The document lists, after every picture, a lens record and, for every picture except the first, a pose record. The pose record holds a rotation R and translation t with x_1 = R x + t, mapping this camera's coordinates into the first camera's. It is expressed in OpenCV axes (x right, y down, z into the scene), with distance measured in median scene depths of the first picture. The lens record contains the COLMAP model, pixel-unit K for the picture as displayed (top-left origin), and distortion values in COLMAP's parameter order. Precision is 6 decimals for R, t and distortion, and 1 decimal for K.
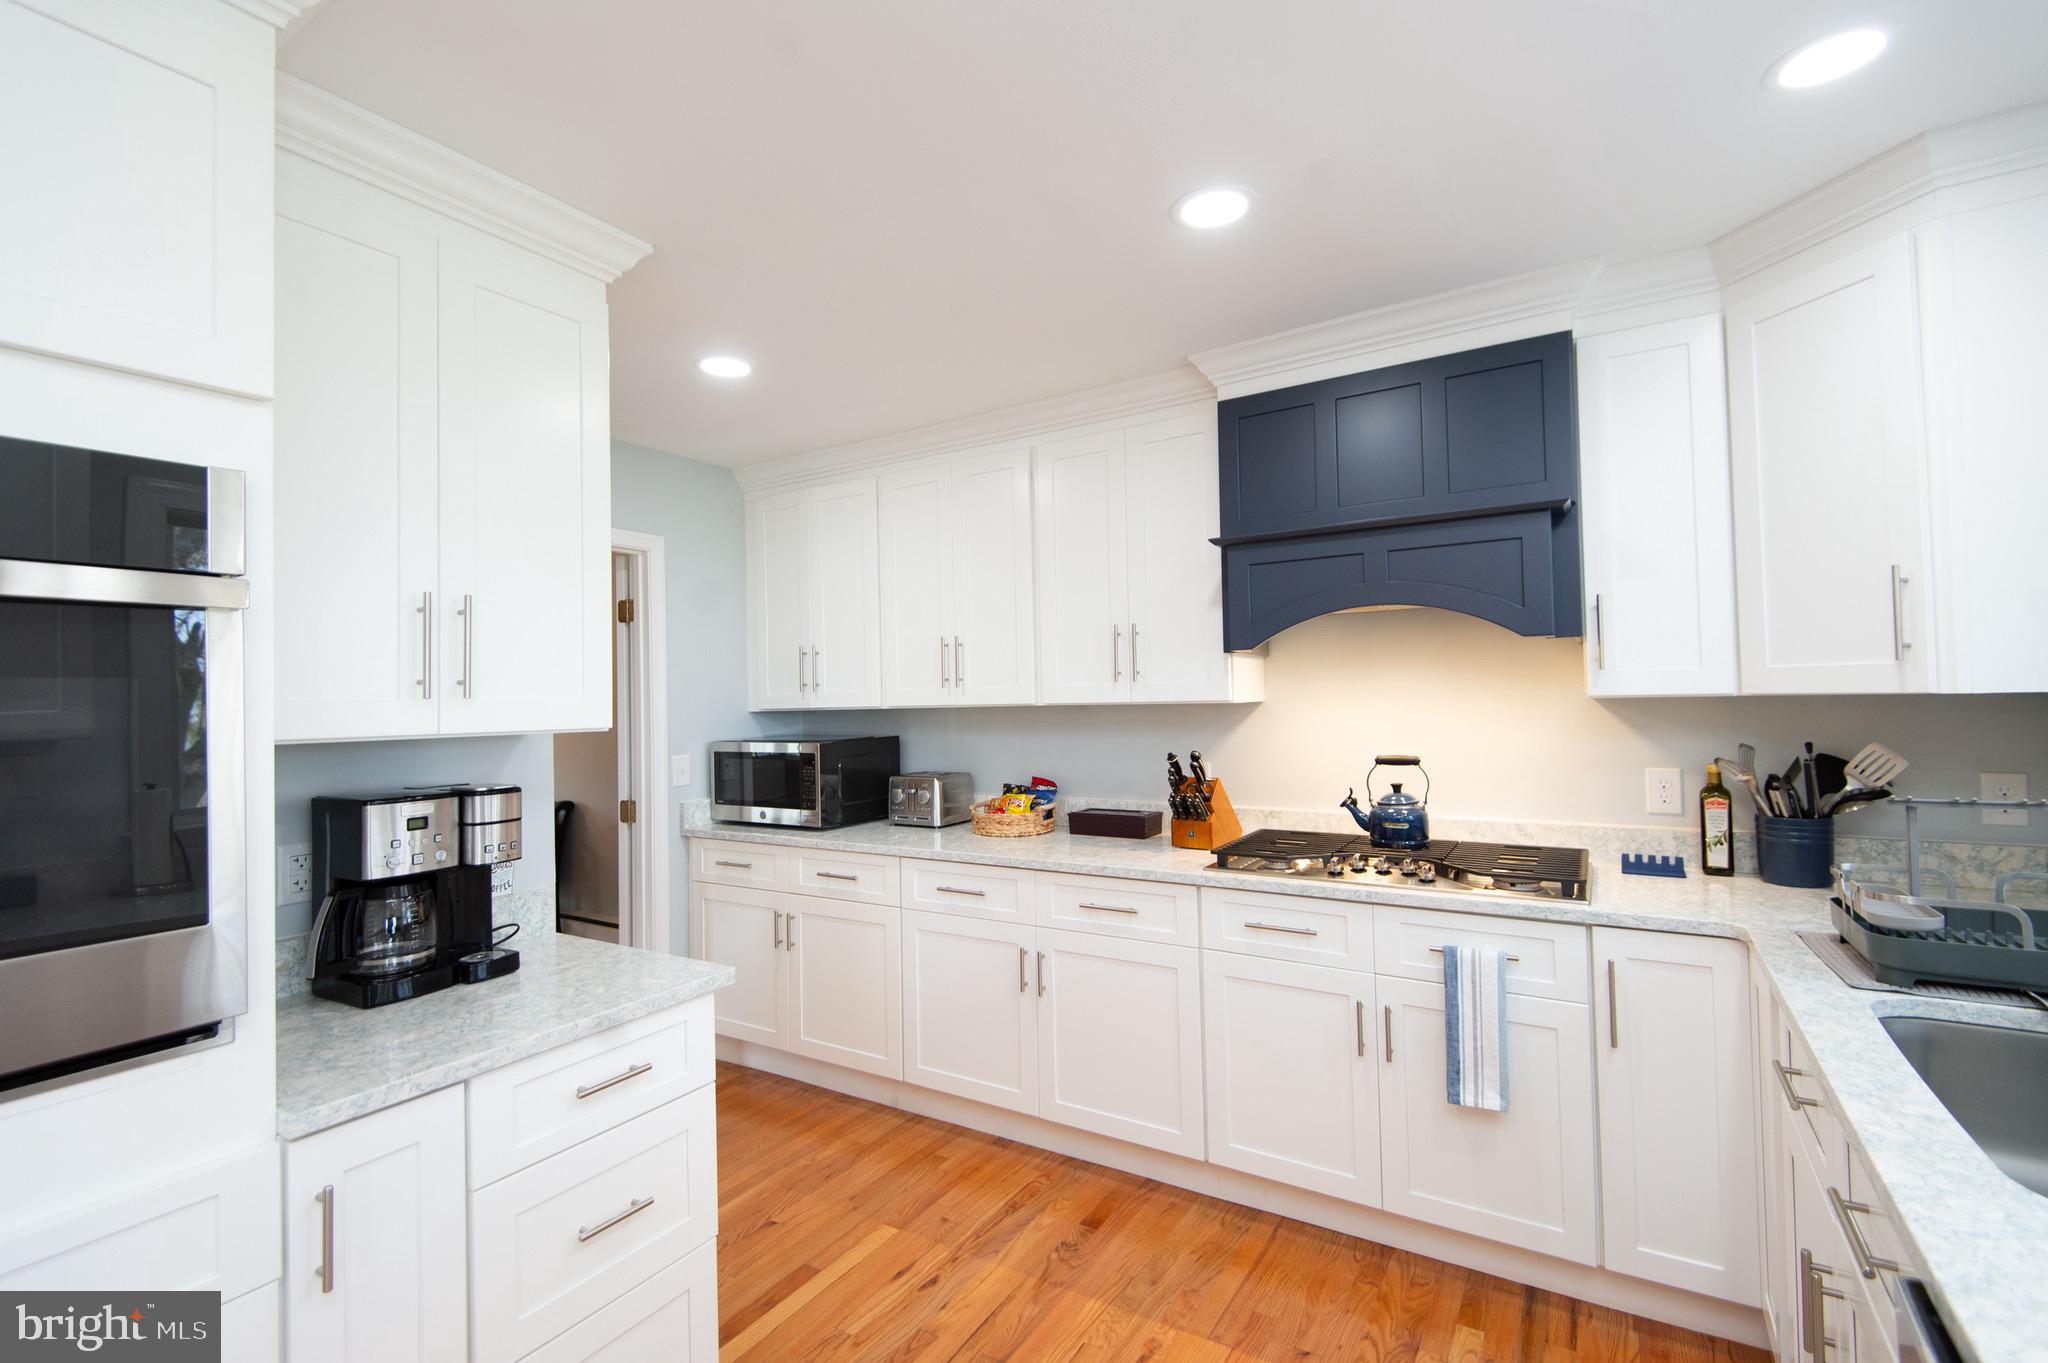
lens RADIAL K [[915.1, 0, 1024.1], [0, 915.1, 671.9], [0, 0, 1]] dist [0.011174, -0.004643]
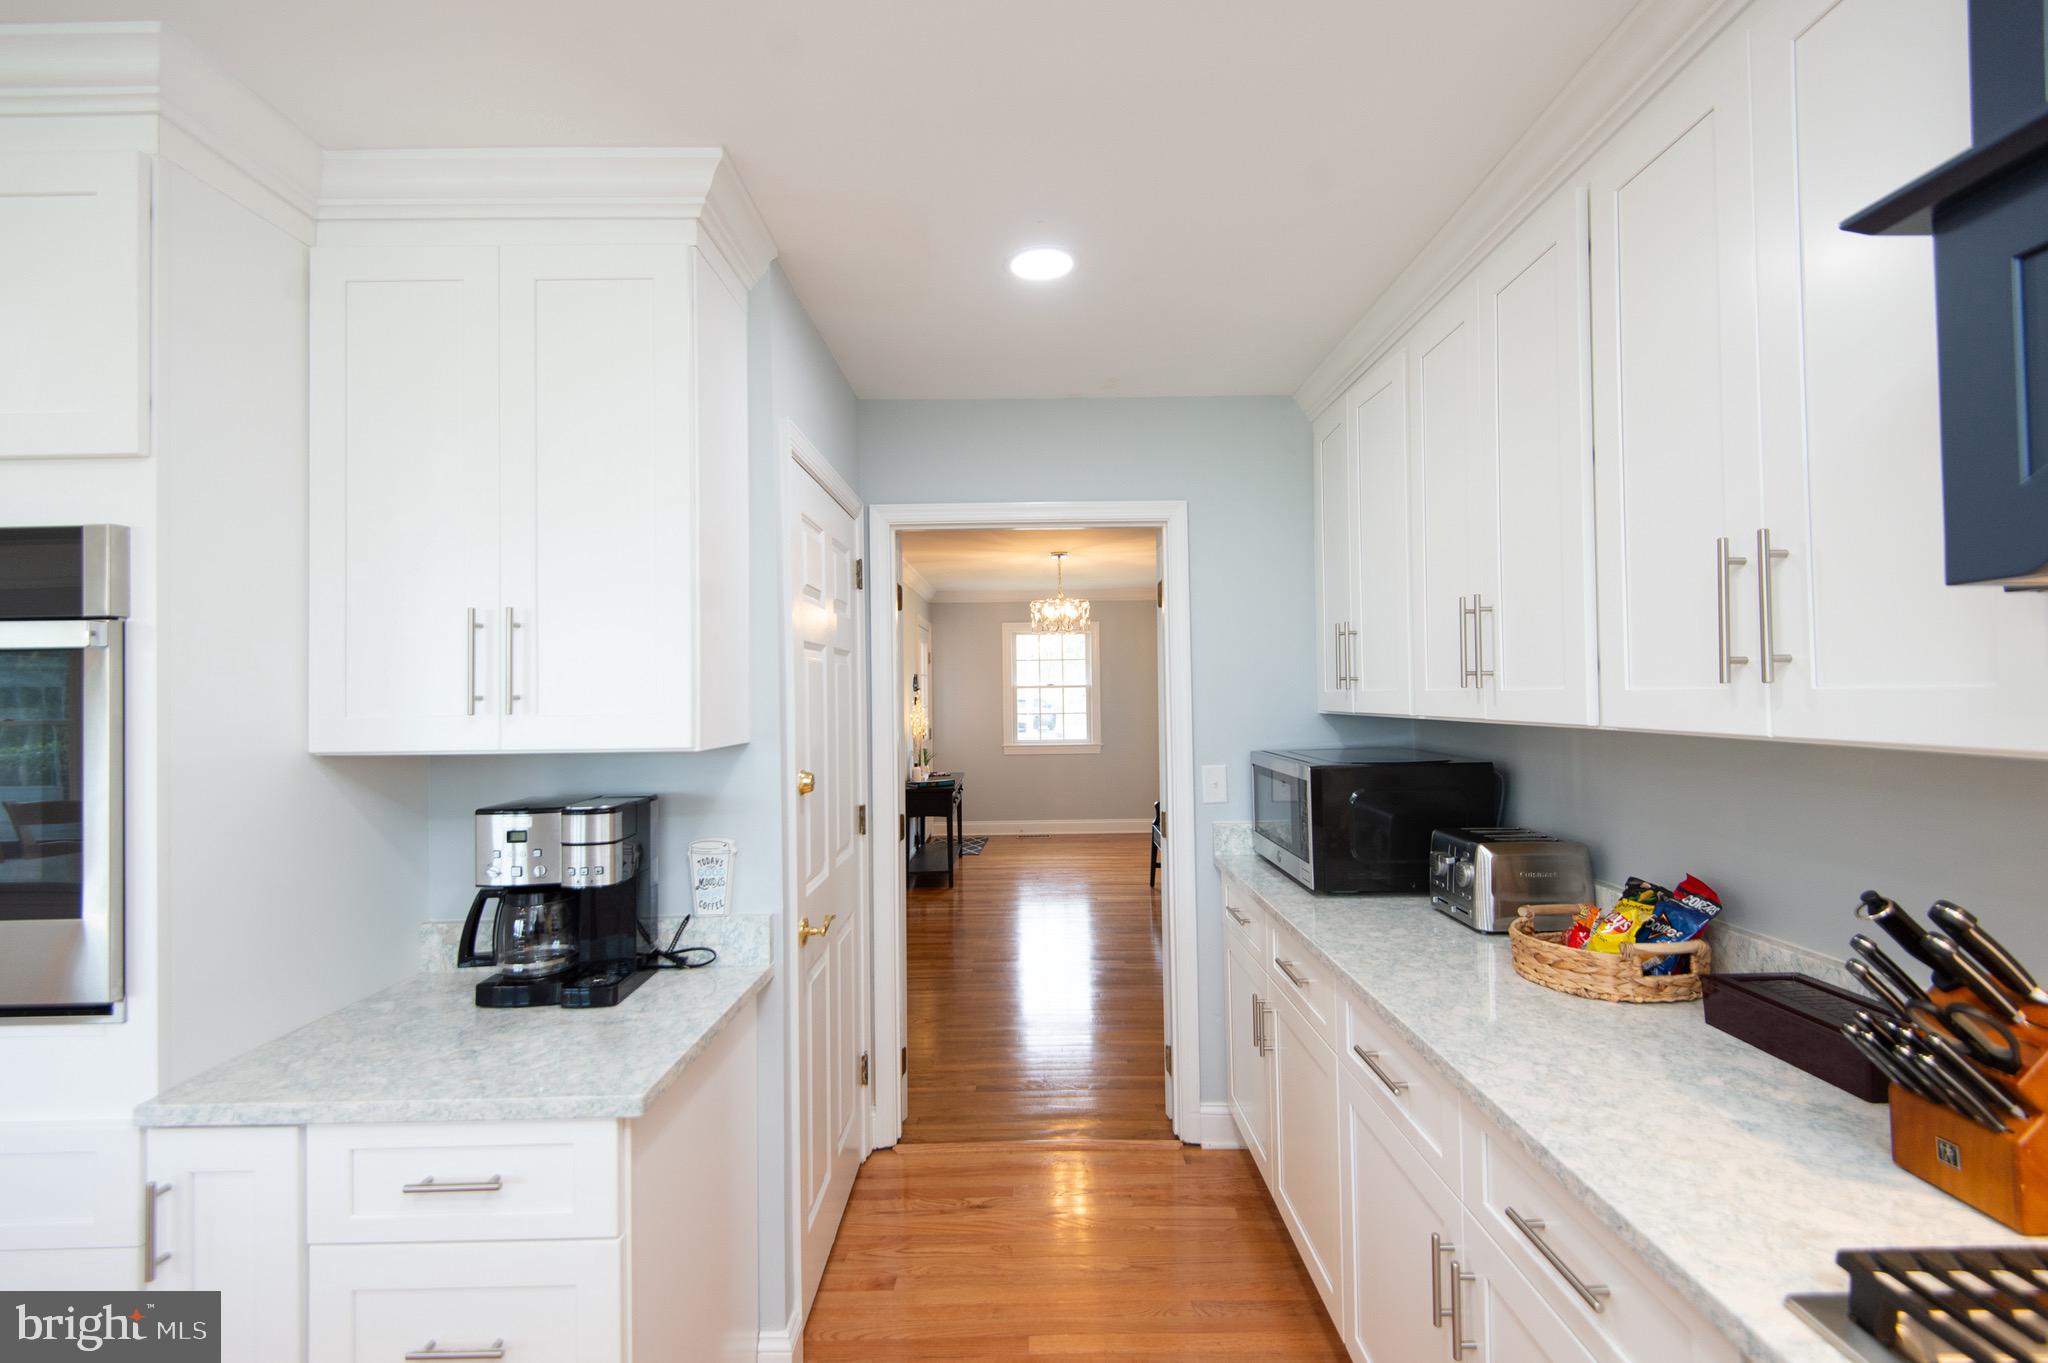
lens RADIAL K [[915.1, 0, 1015.8], [0, 915.1, 672.6], [0, 0, 1]] dist [0.011174, -0.004643]
pose [[0.525716, -0.002947, -0.850655, 0.348051], [0.026866, 0.999553, 0.013140, -0.009543], [0.850236, -0.029761, 0.525560, 0.669796]]
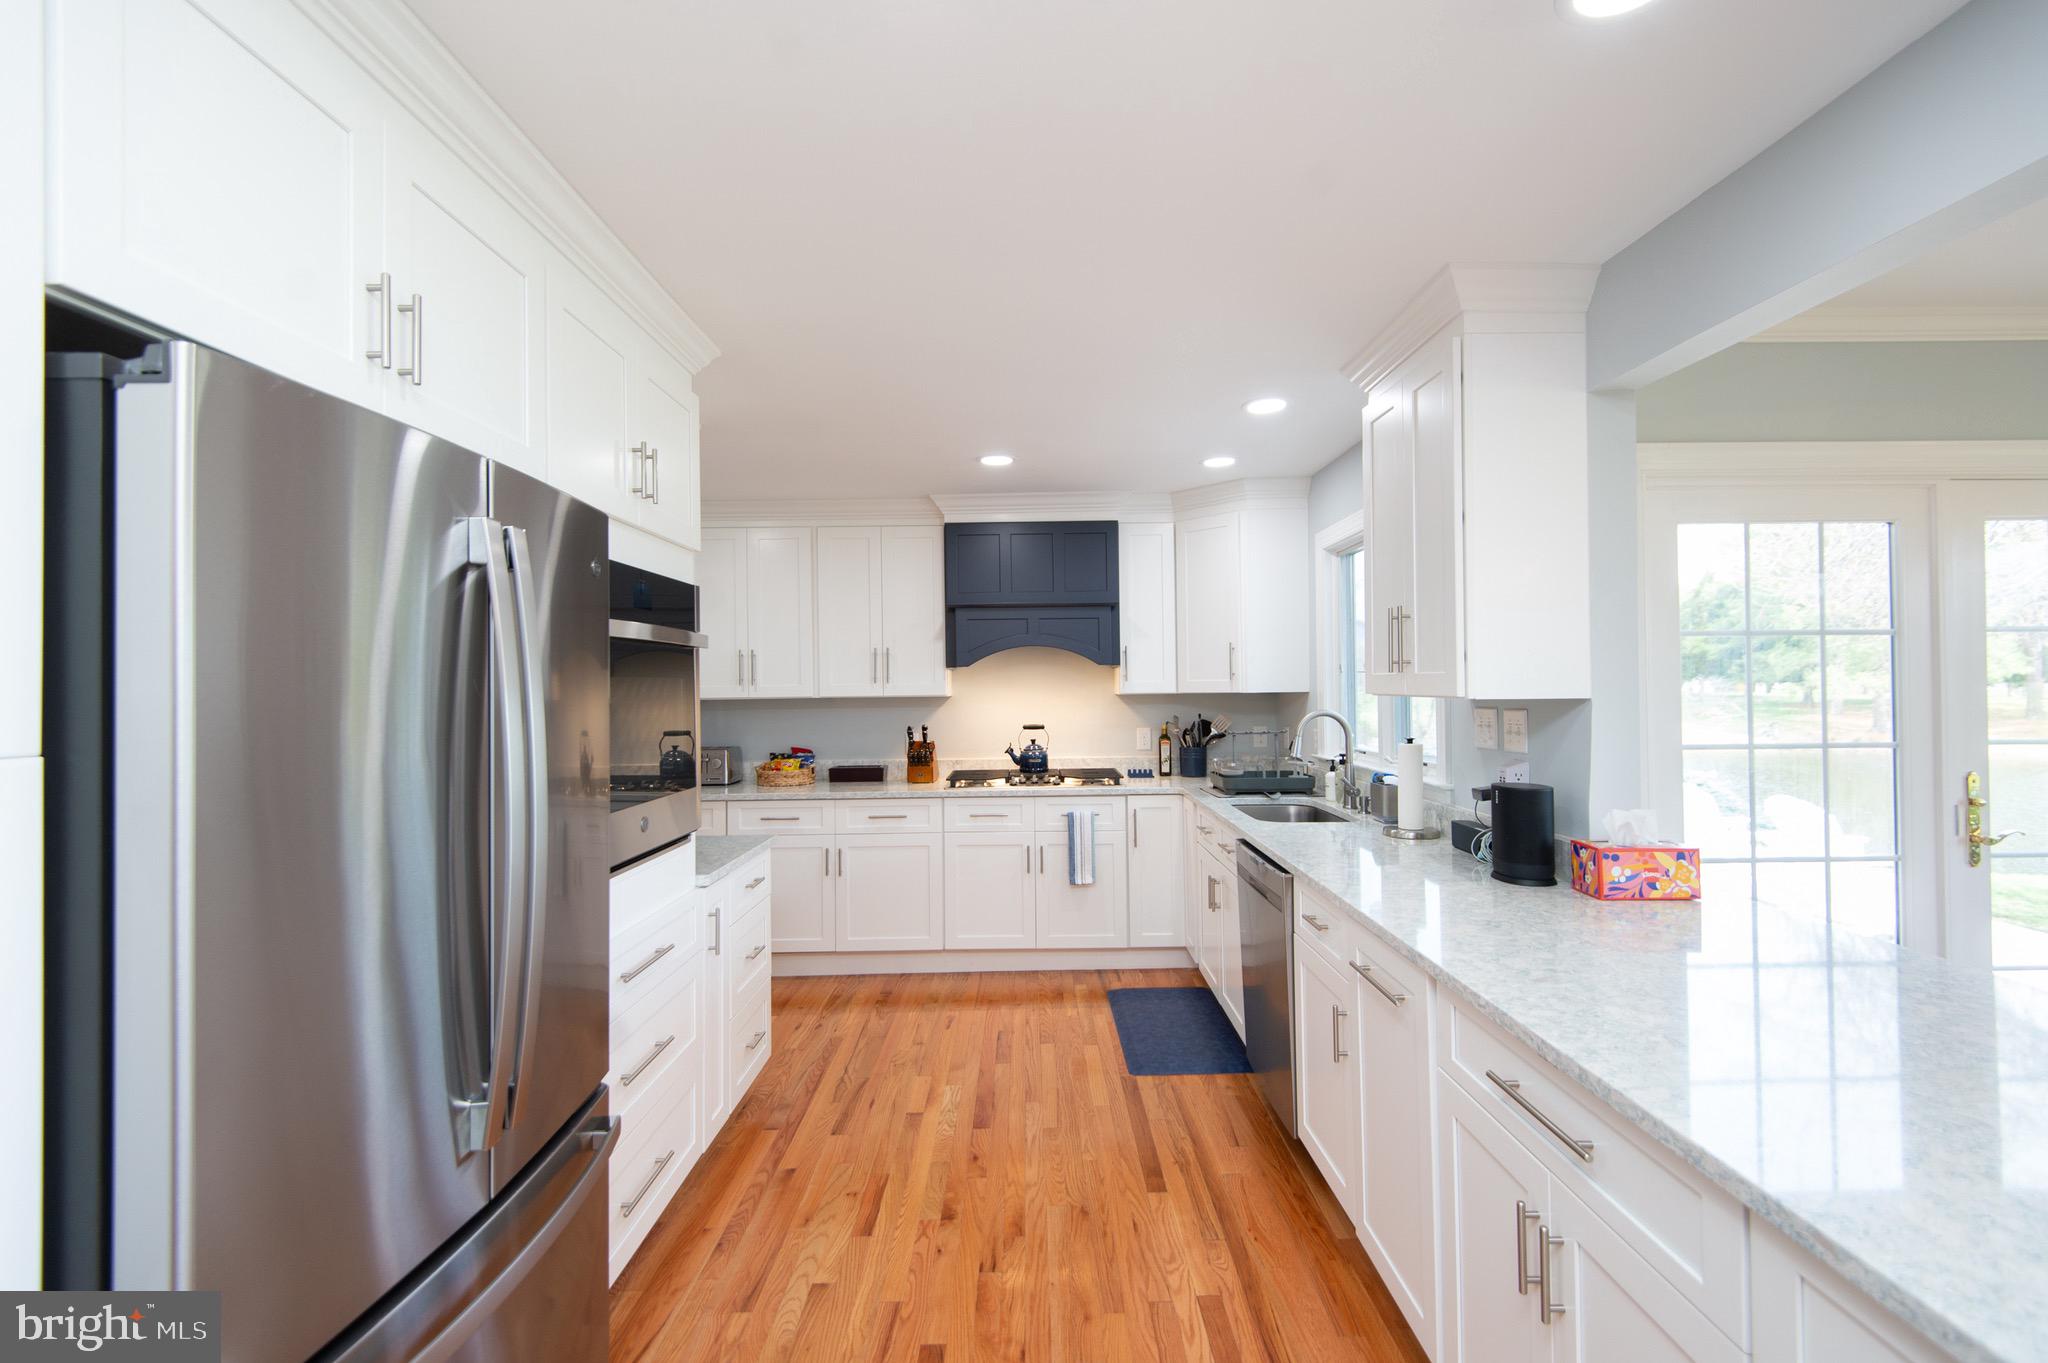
lens RADIAL K [[915.1, 0, 1016.8], [0, 915.1, 680.9], [0, 0, 1]] dist [0.011174, -0.004643]
pose [[0.849623, 0.014436, 0.527193, -0.679396], [-0.017865, 0.999839, 0.001412, -0.000641], [-0.527088, -0.010618, 0.849745, -0.642688]]
